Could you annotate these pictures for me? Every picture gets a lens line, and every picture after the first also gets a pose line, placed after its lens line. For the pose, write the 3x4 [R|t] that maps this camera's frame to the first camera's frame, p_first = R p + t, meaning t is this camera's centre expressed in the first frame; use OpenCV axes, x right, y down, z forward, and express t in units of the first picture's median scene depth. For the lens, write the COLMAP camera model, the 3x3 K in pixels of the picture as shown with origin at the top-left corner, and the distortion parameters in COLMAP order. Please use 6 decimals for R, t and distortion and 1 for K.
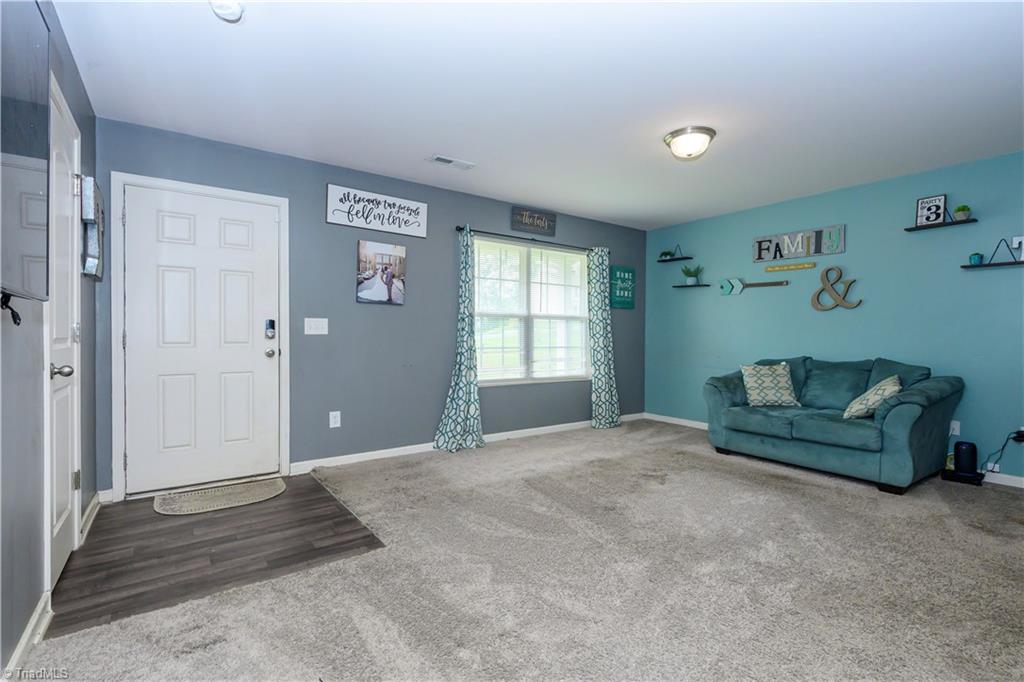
lens RADIAL K [[467.3, 0, 514.6], [0, 467.3, 338.1], [0, 0, 1]] dist [-0.002632, -0.000414]
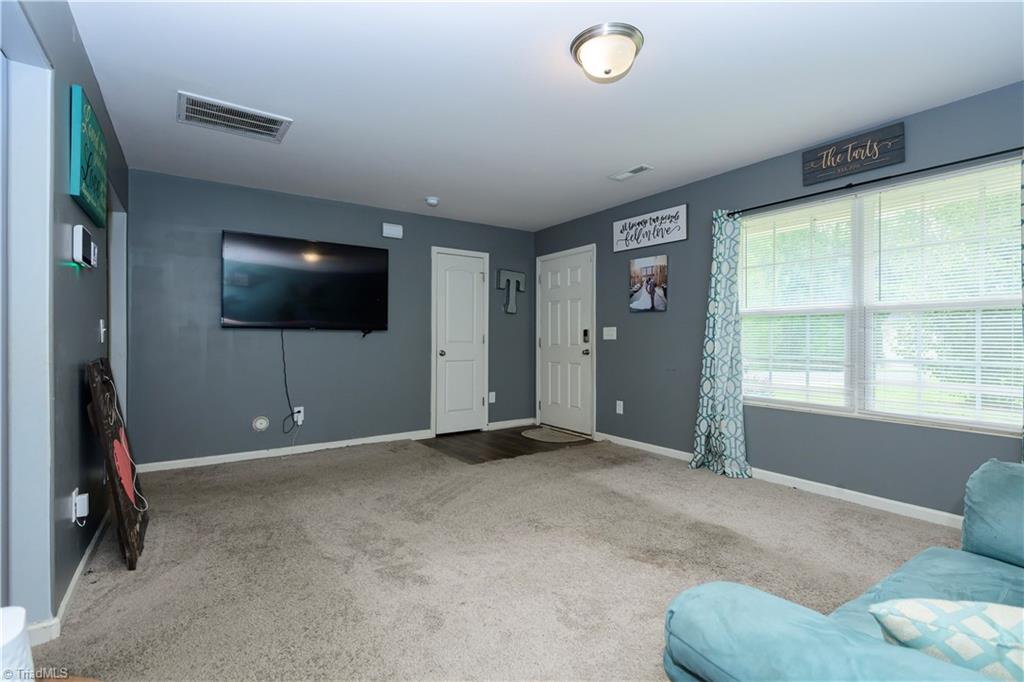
lens RADIAL K [[467.3, 0, 512.2], [0, 467.3, 340.7], [0, 0, 1]] dist [-0.002632, -0.000414]
pose [[-0.027519, -0.004300, -0.999612, 0.834581], [-0.011059, 0.999931, -0.003997, 0.003651], [0.999560, 0.010945, -0.027565, 0.708709]]
